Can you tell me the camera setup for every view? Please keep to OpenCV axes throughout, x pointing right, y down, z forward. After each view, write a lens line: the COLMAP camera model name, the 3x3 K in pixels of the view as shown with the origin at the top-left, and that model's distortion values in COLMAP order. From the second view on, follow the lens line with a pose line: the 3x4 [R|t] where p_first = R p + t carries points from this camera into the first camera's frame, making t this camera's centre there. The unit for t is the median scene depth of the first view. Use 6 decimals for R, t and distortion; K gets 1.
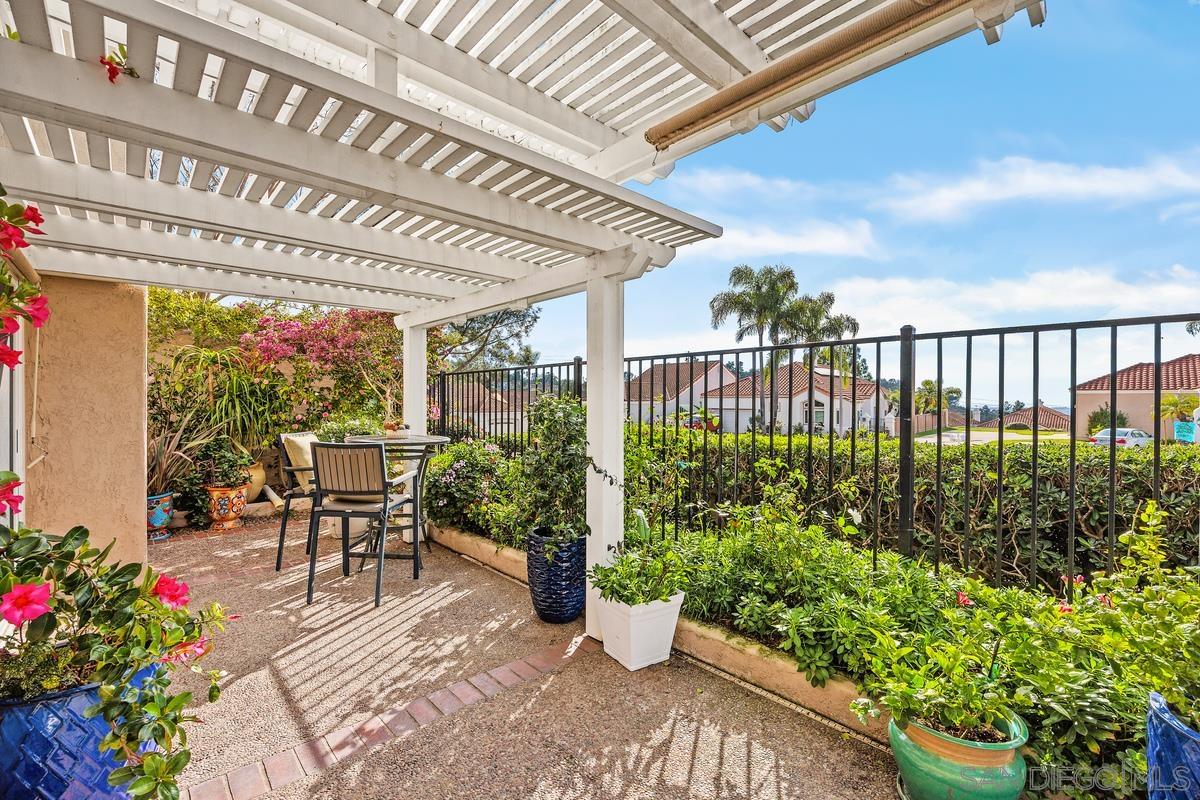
lens RADIAL K [[514.3, 0, 600.3], [0, 514.3, 401.7], [0, 0, 1]] dist [-0.002259, 0.000043]
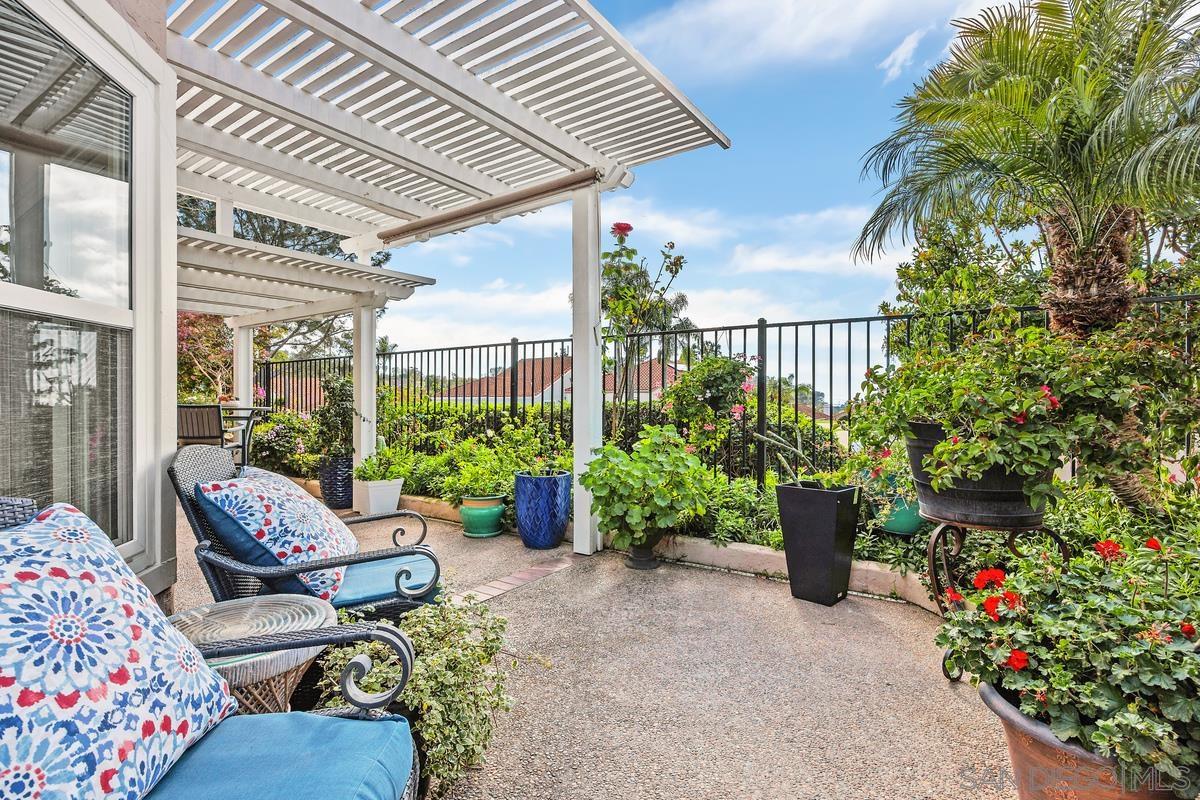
lens RADIAL K [[566.3, 0, 599.1], [0, 566.3, 402.5], [0, 0, 1]] dist [-0.000413, 0.000113]
pose [[0.976727, -0.004166, 0.214448, 0.238006], [0.003448, 0.999987, 0.003720, 0.051681], [-0.214460, -0.002894, 0.976728, -0.666679]]
